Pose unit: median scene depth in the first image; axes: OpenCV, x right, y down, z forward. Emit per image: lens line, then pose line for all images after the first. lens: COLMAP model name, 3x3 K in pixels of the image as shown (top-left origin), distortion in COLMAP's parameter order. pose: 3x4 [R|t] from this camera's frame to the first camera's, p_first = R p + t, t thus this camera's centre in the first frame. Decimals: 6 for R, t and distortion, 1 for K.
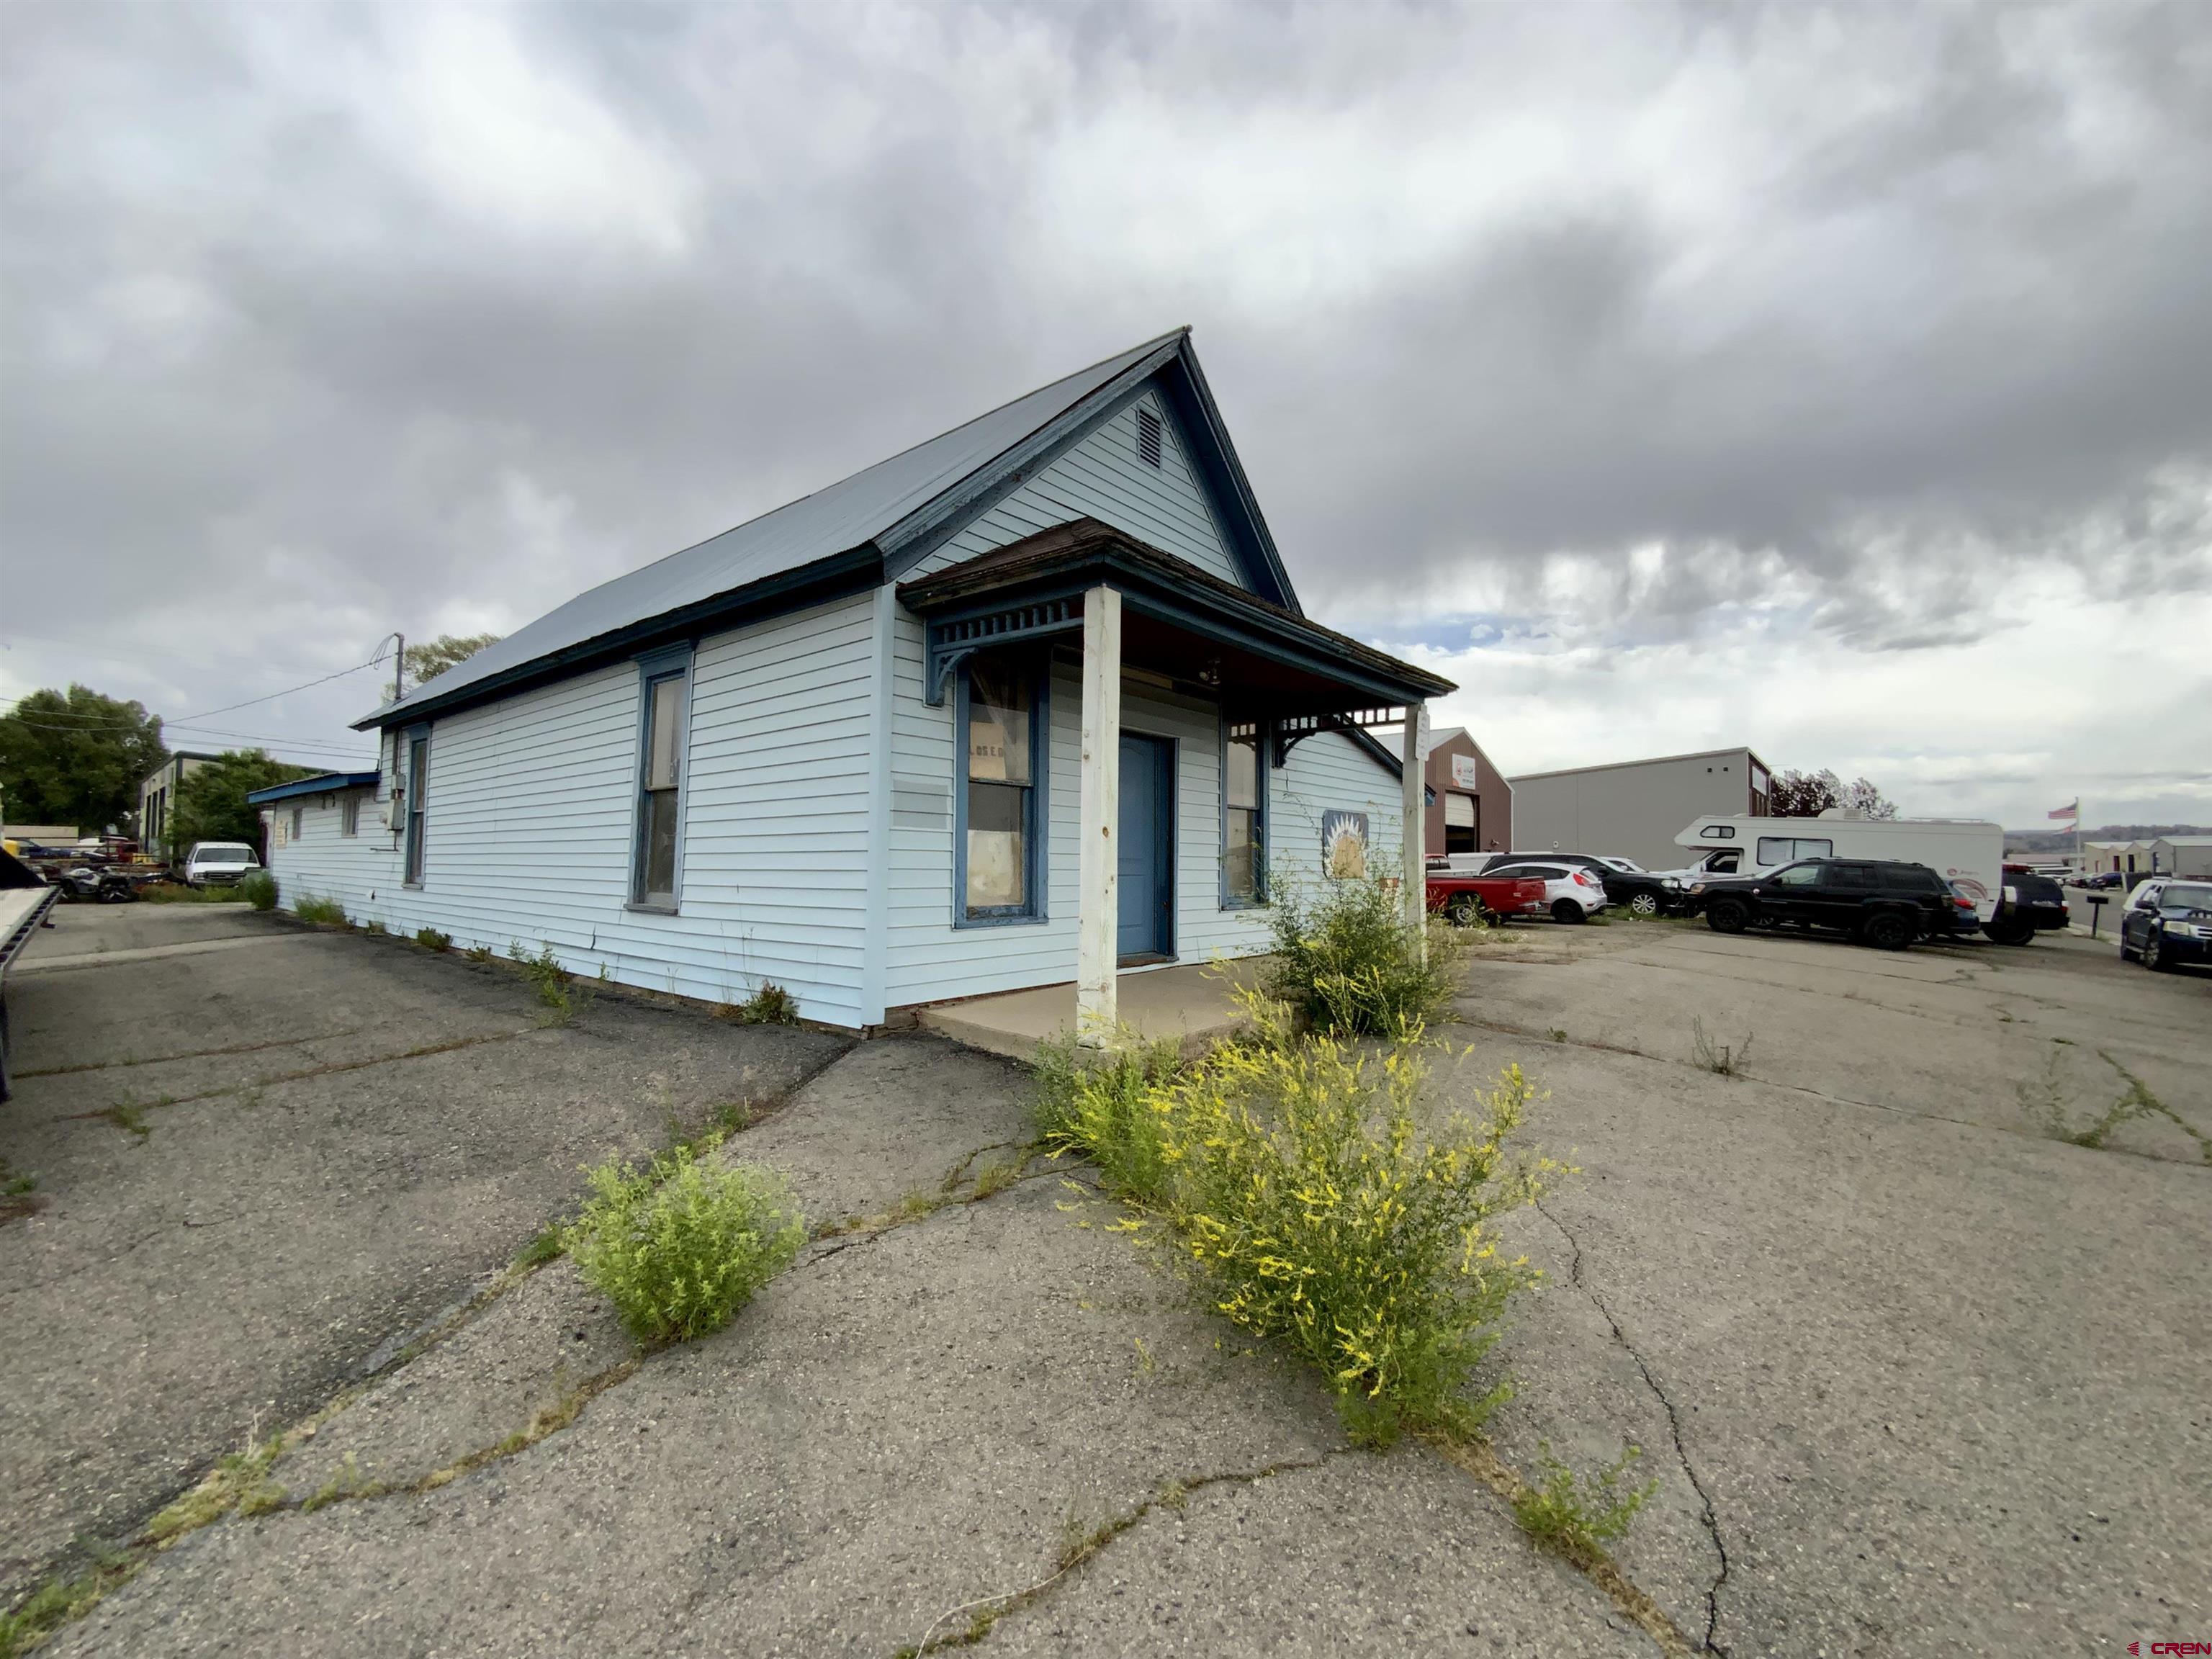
lens RADIAL K [[912.4, 0, 1106.0], [0, 912.4, 829.5], [0, 0, 1]] dist [0.024258, -0.018180]
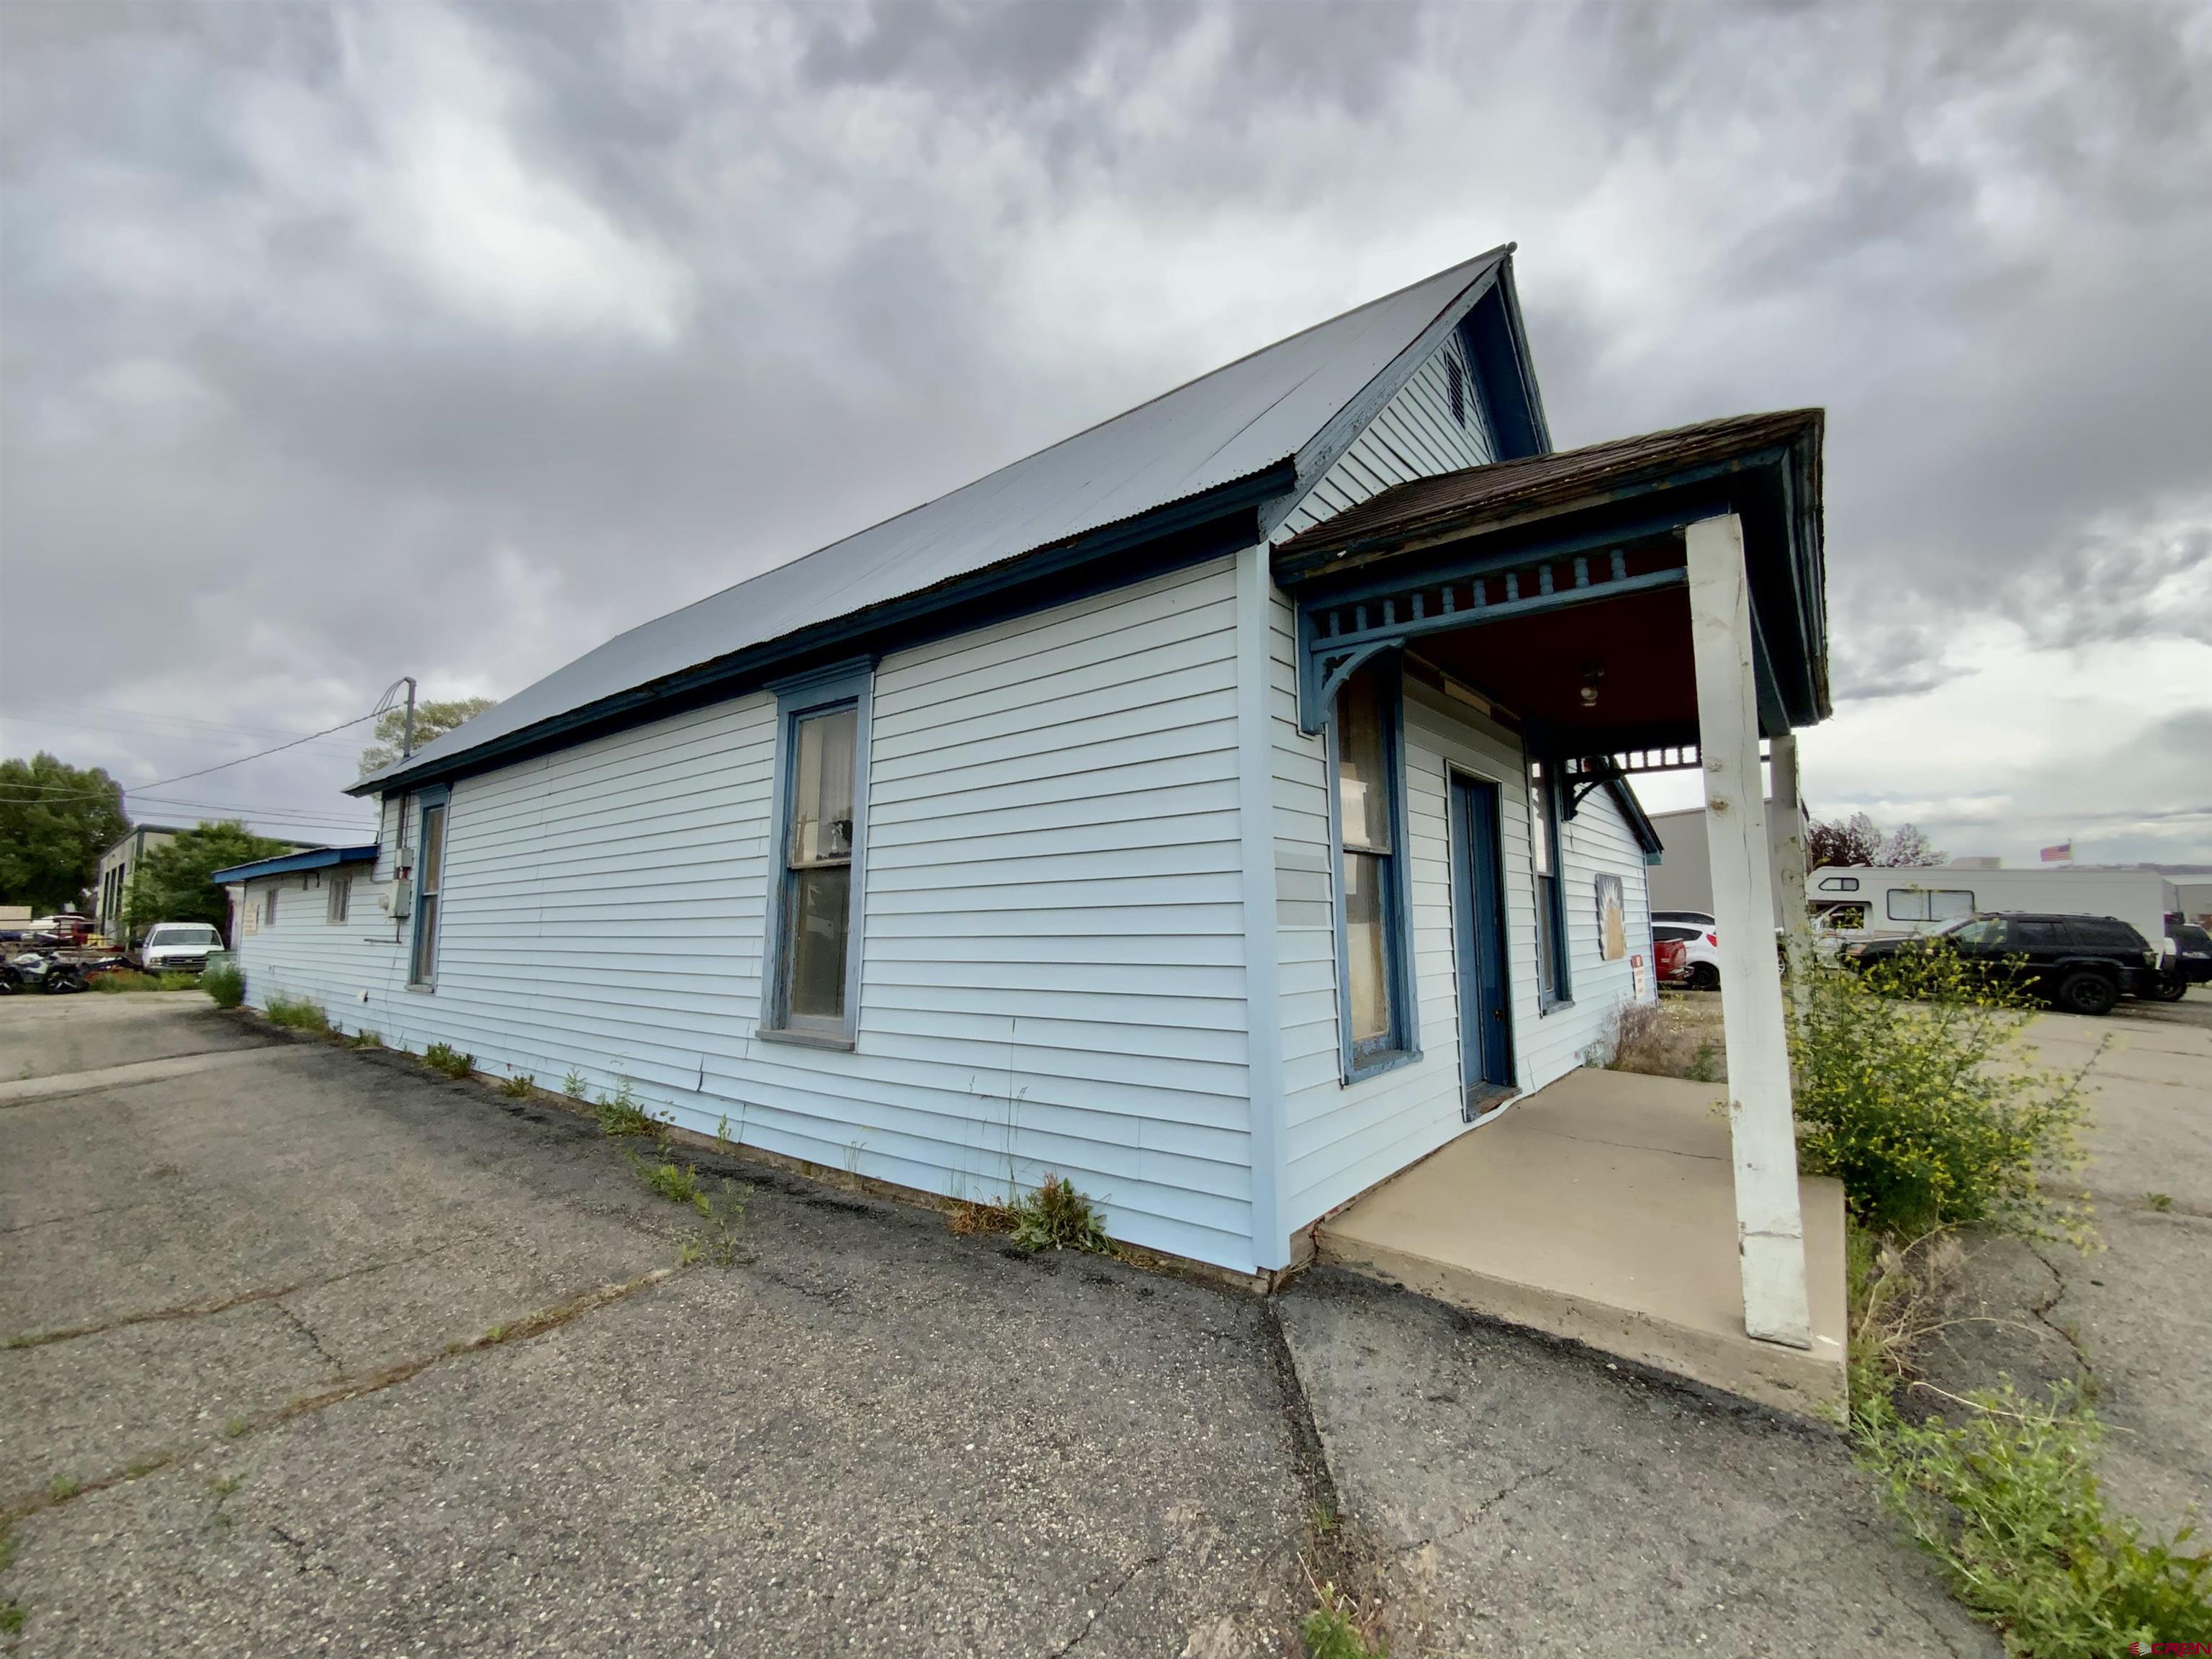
lens RADIAL K [[902.7, 0, 1100.9], [0, 902.7, 812.2], [0, 0, 1]] dist [0.027232, -0.020193]
pose [[0.999636, -0.016628, 0.021265, -0.157078], [0.018318, 0.996468, -0.081954, -0.013392], [-0.019827, 0.082313, 0.996409, 0.166257]]
